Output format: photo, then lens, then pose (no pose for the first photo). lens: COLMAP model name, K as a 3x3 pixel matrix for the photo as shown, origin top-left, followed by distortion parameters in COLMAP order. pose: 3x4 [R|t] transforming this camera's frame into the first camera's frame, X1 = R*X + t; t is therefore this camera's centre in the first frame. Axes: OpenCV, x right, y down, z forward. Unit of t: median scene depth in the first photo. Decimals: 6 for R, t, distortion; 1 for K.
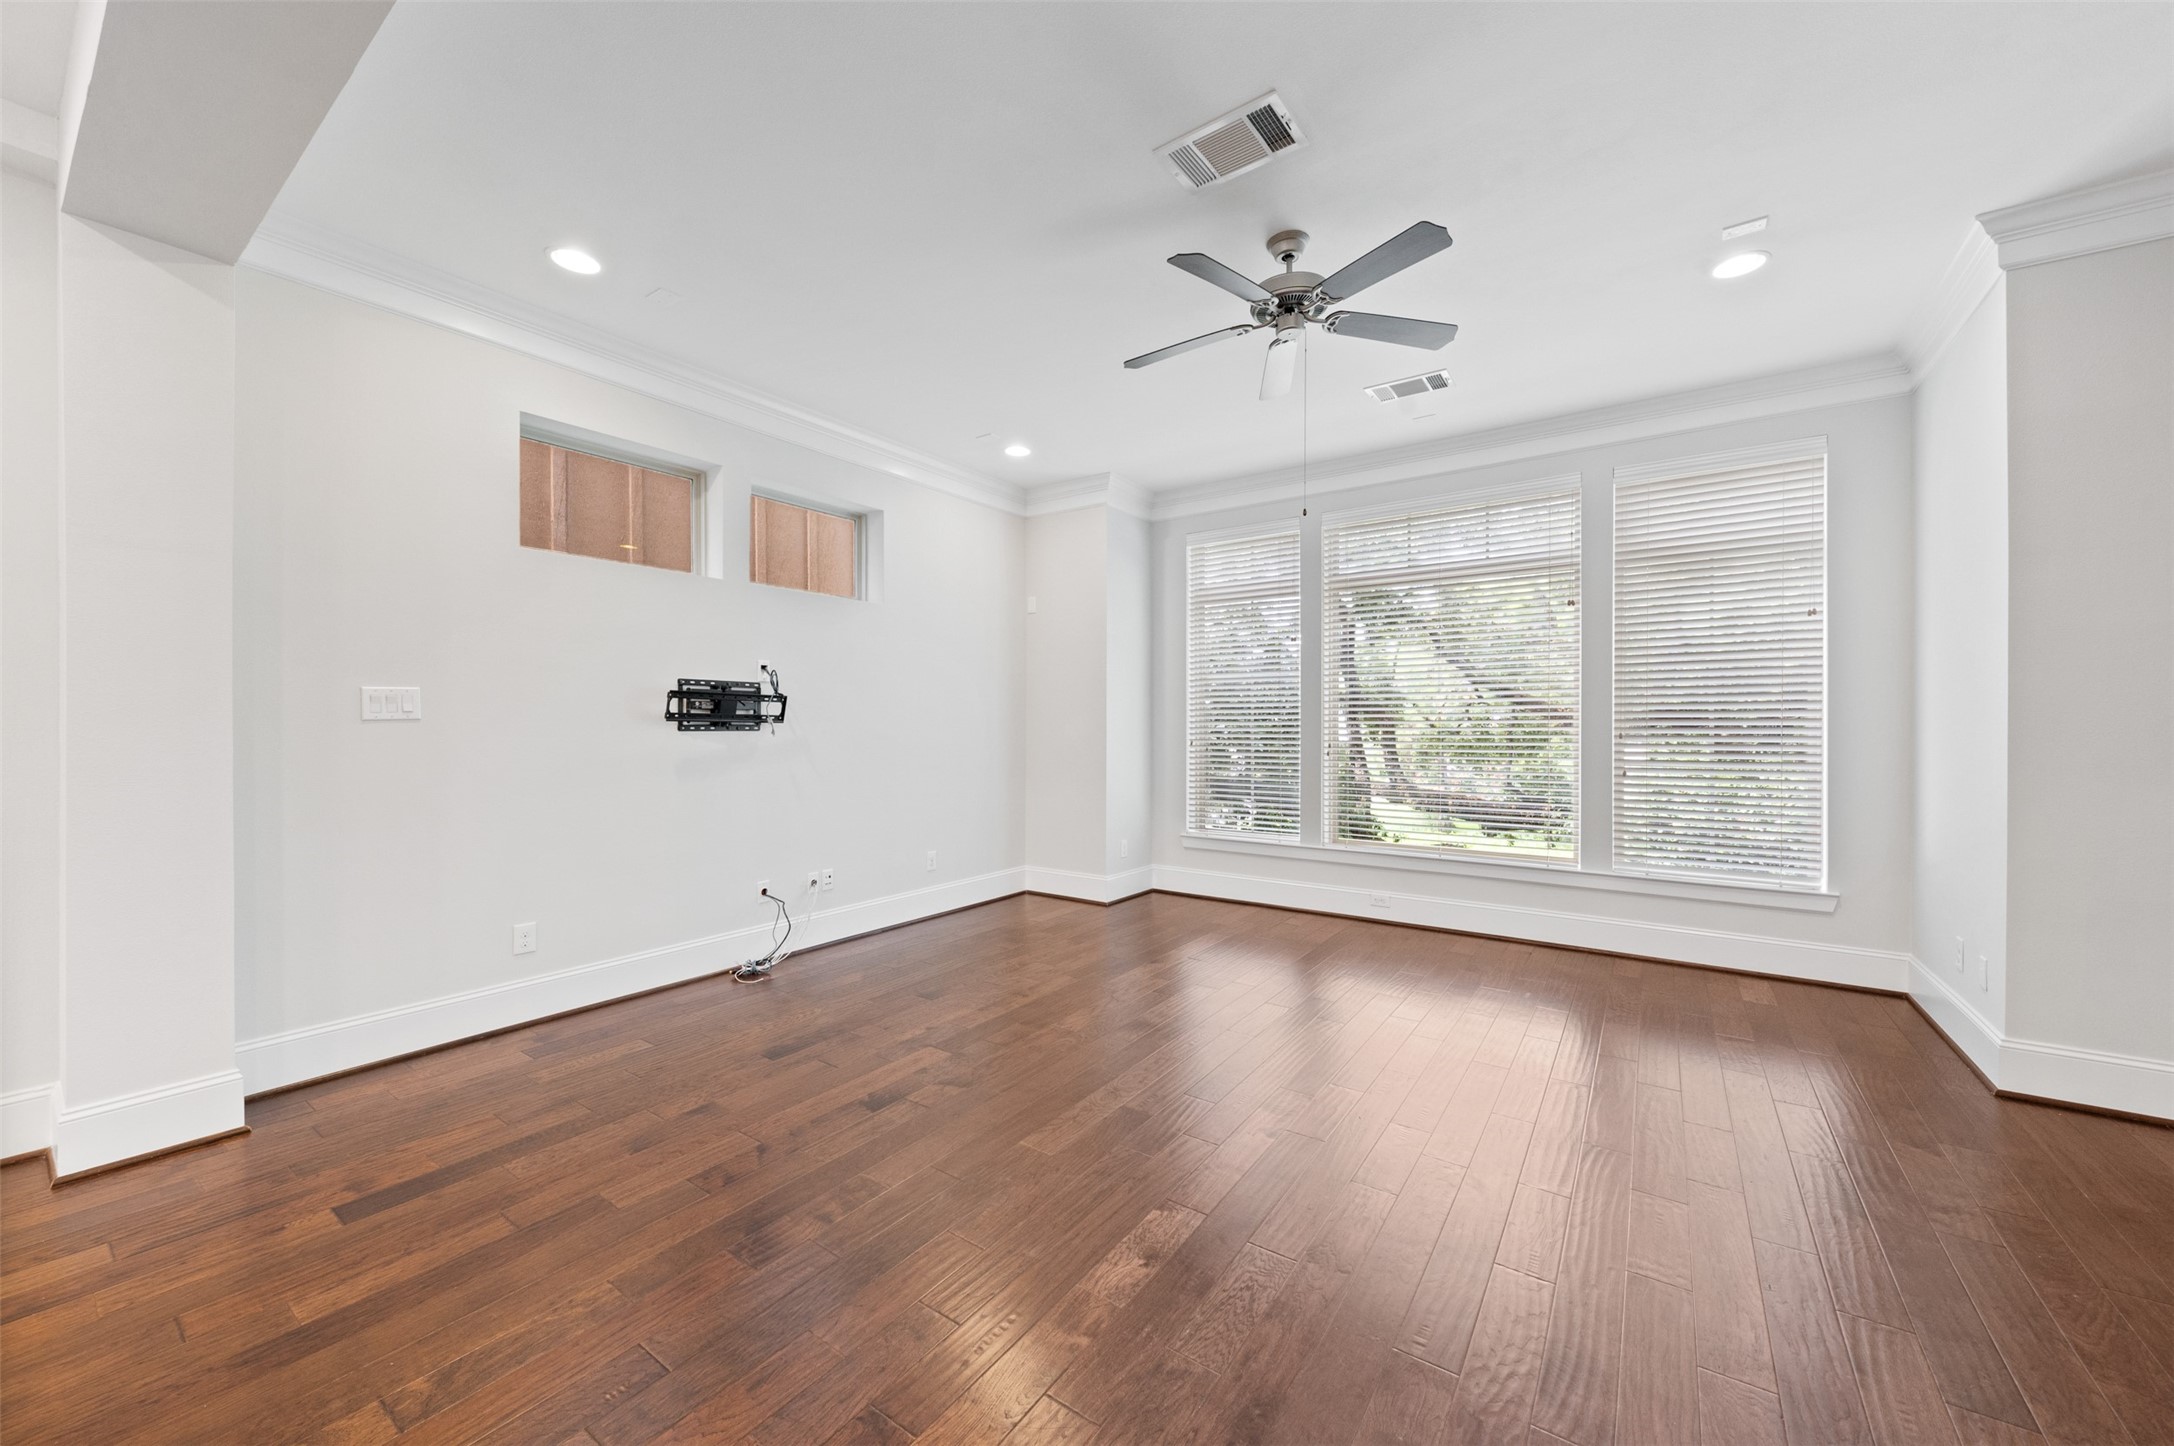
lens RADIAL K [[807.1, 0, 1098.2], [0, 807.1, 728.1], [0, 0, 1]] dist [0.007625, -0.002361]
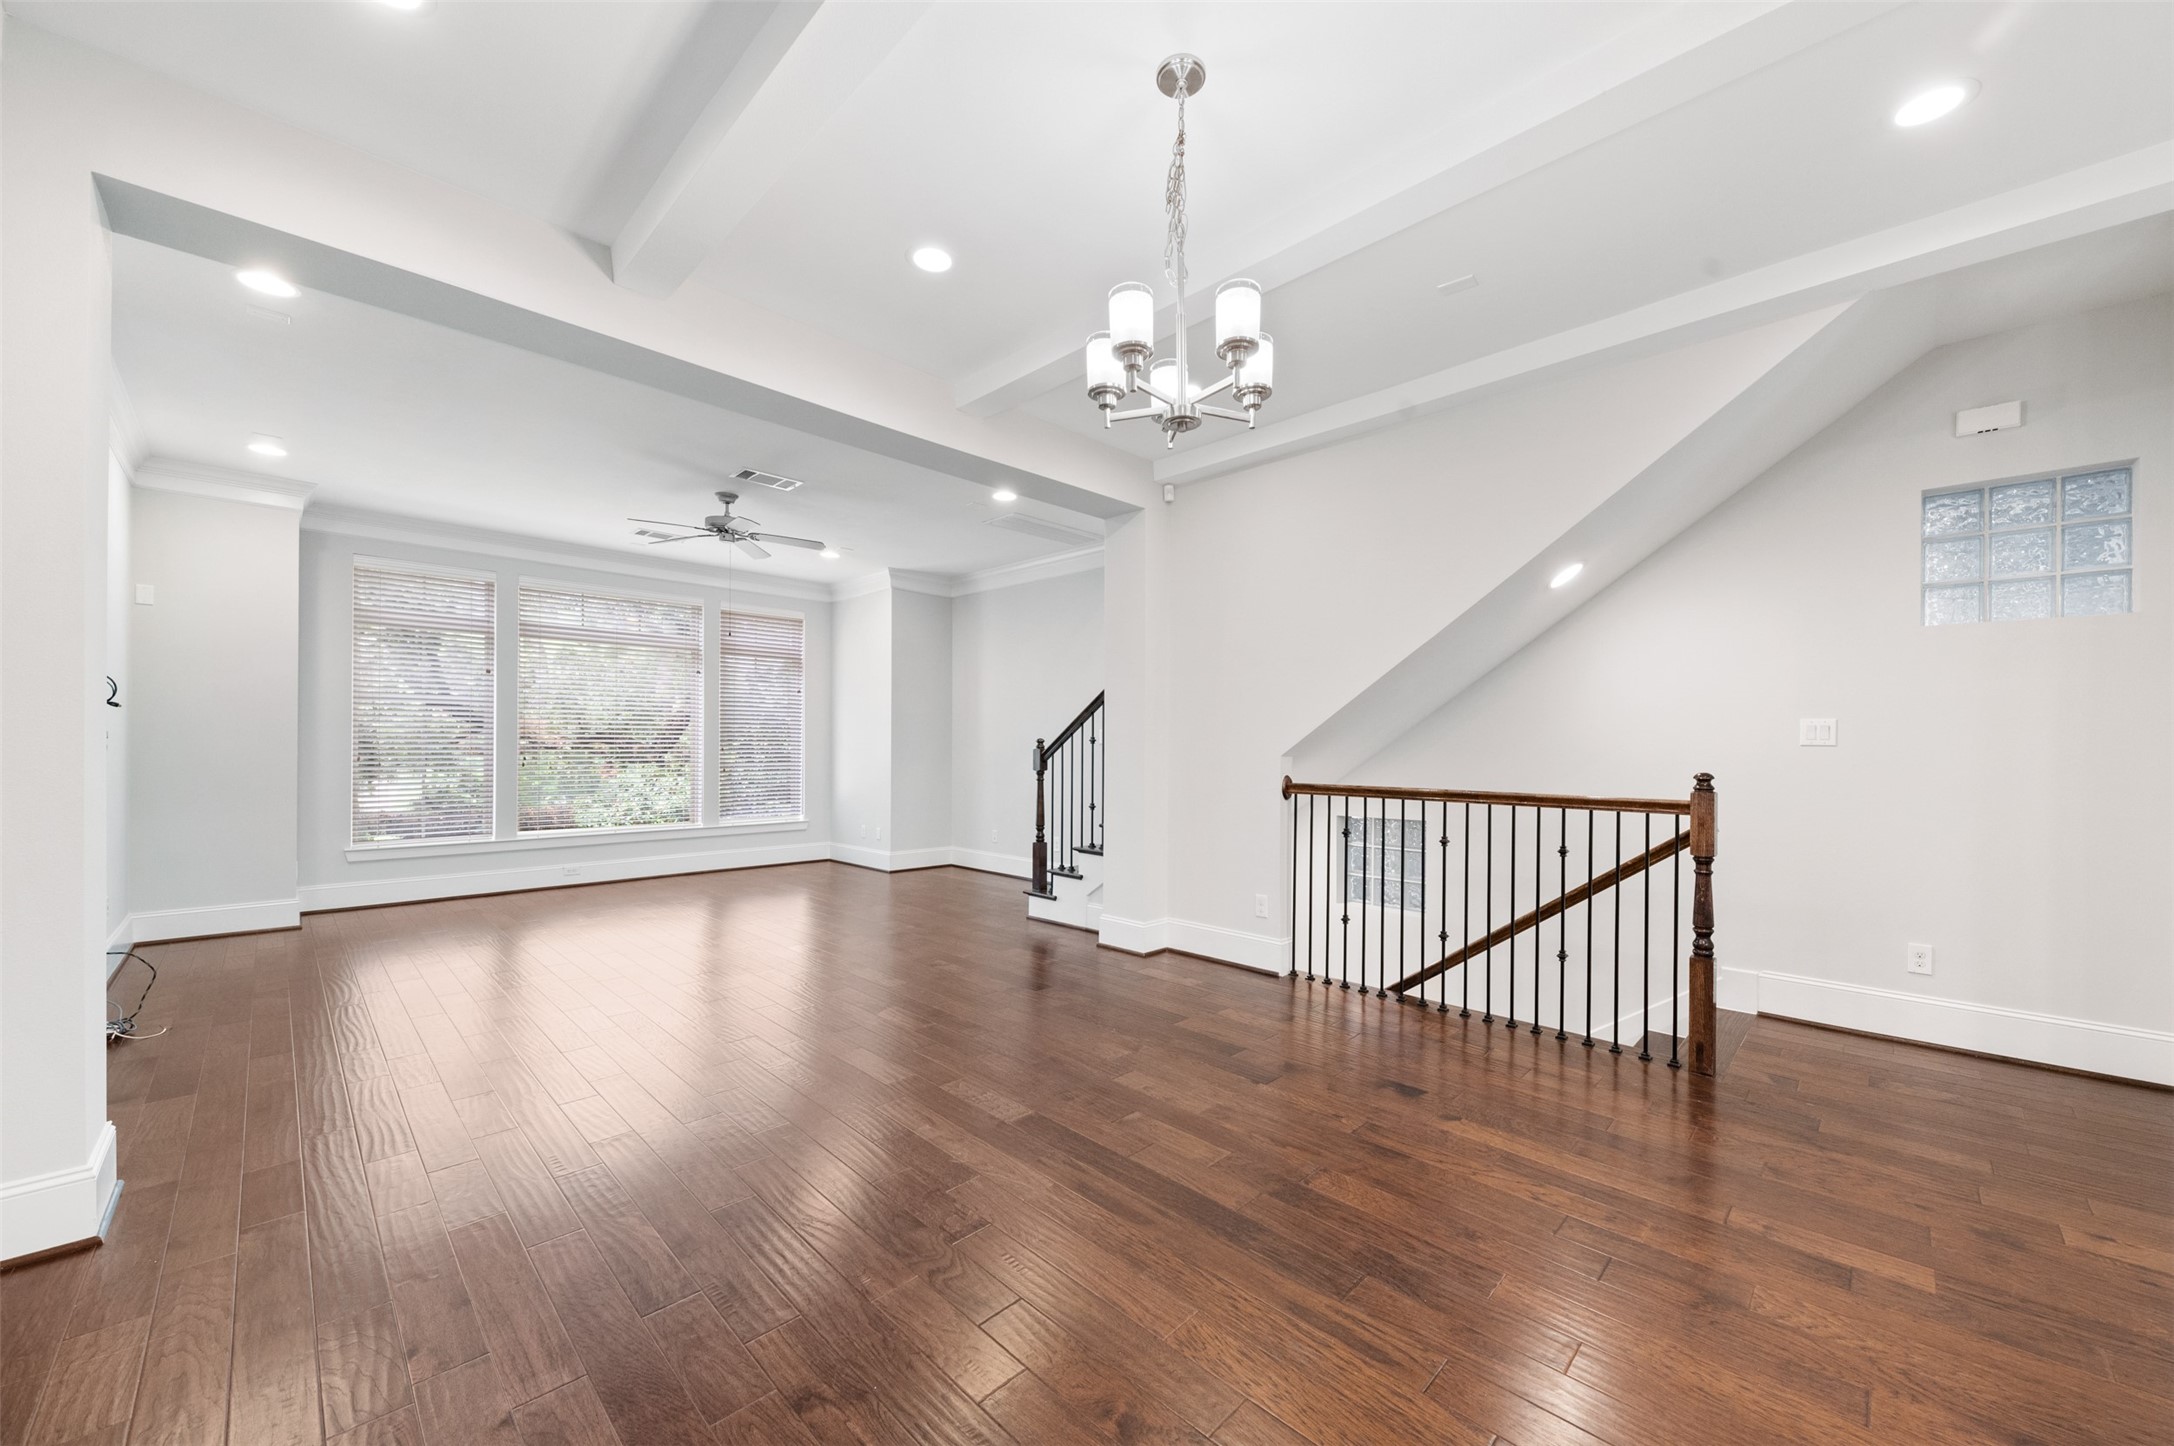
lens RADIAL K [[807.1, 0, 1102.0], [0, 807.1, 745.3], [0, 0, 1]] dist [0.007625, -0.002361]
pose [[0.163526, 0.000919, 0.986539, -1.289841], [-0.001707, 0.999998, -0.000649, -0.000236], [-0.986537, -0.001578, 0.163528, -0.169761]]
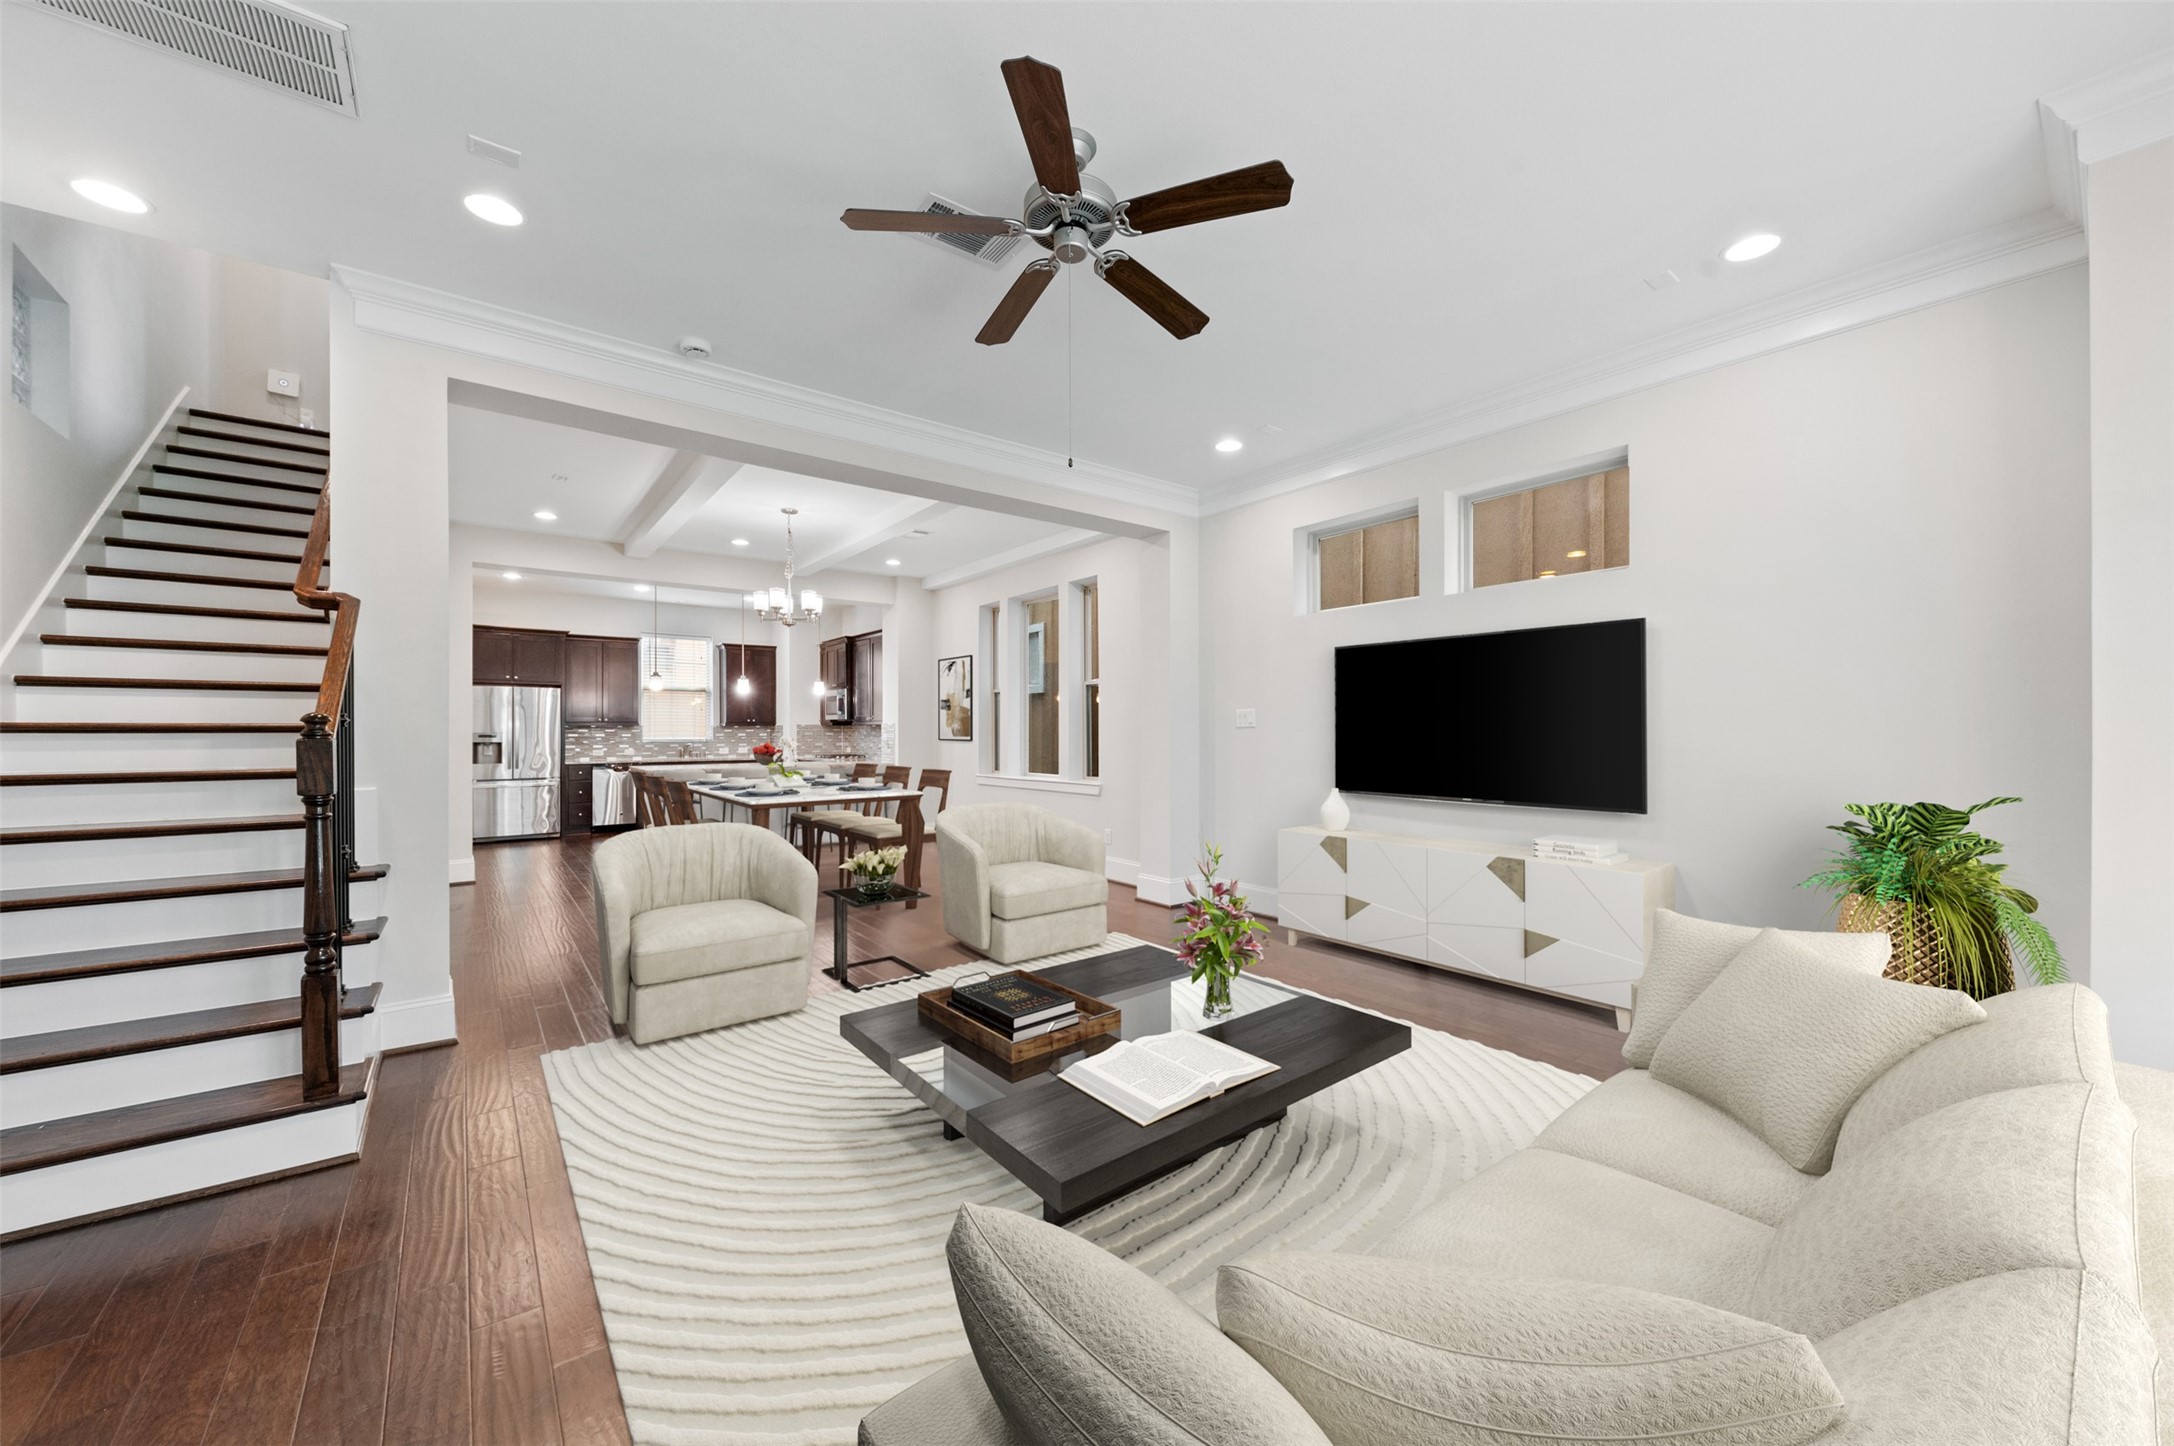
lens RADIAL K [[807.1, 0, 1103.6], [0, 807.1, 729.8], [0, 0, 1]] dist [0.007625, -0.002361]
pose [[-0.290127, 0.000356, -0.956988, 0.888716], [-0.001881, 0.999998, 0.000942, -0.006948], [0.956986, 0.002074, -0.290125, 1.106411]]
